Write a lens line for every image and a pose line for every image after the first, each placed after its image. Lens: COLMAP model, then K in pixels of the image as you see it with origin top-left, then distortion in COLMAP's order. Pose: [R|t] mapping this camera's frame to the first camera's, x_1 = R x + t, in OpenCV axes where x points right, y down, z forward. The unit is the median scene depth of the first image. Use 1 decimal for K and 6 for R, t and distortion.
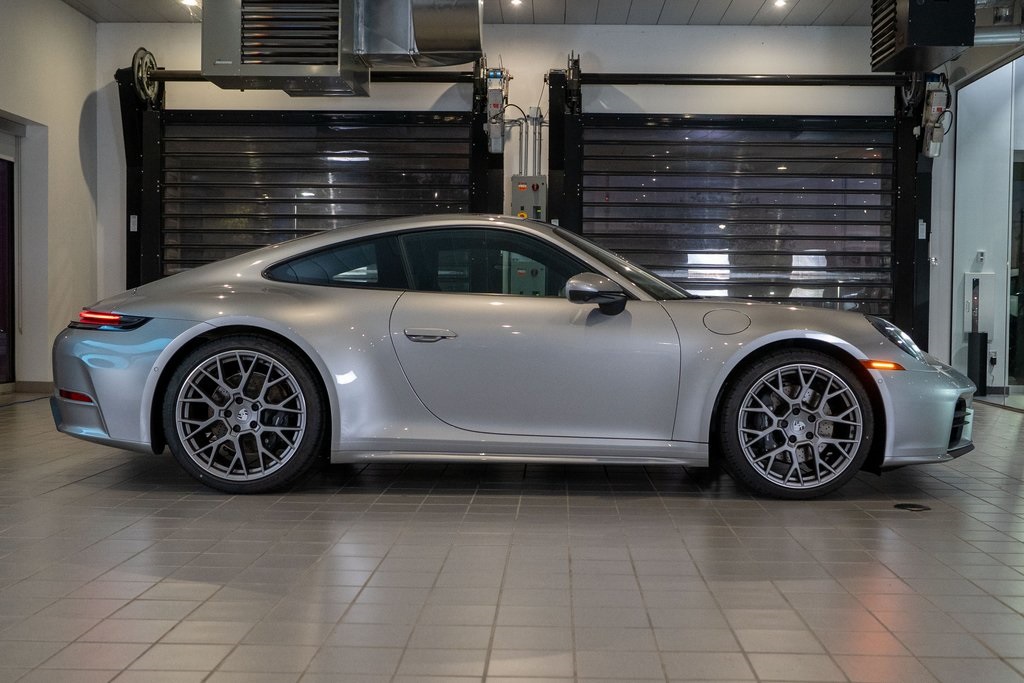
lens RADIAL K [[1099.5, 0, 537.2], [0, 1099.5, 344.9], [0, 0, 1]] dist [-0.013636, 0.029638]
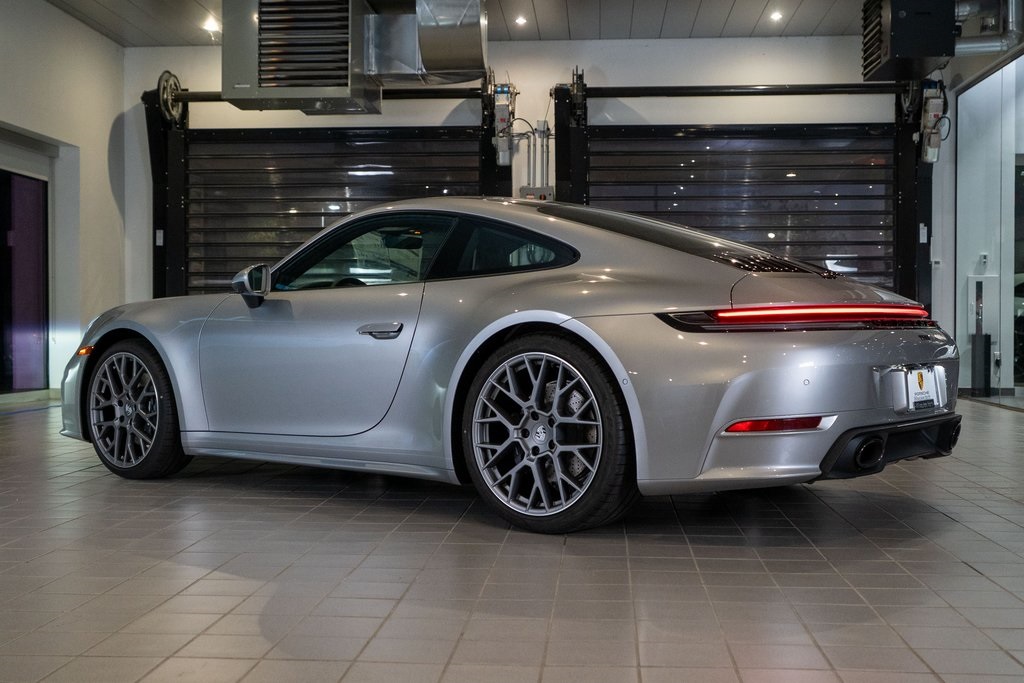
lens RADIAL K [[1167.2, 0, 529.9], [0, 1167.2, 342.7], [0, 0, 1]] dist [0.006624, 0.000167]
pose [[0.998968, -0.009312, -0.044449, 0.034061], [0.008483, 0.999787, -0.018792, 0.013433], [0.044615, 0.018396, 0.998835, -0.095808]]
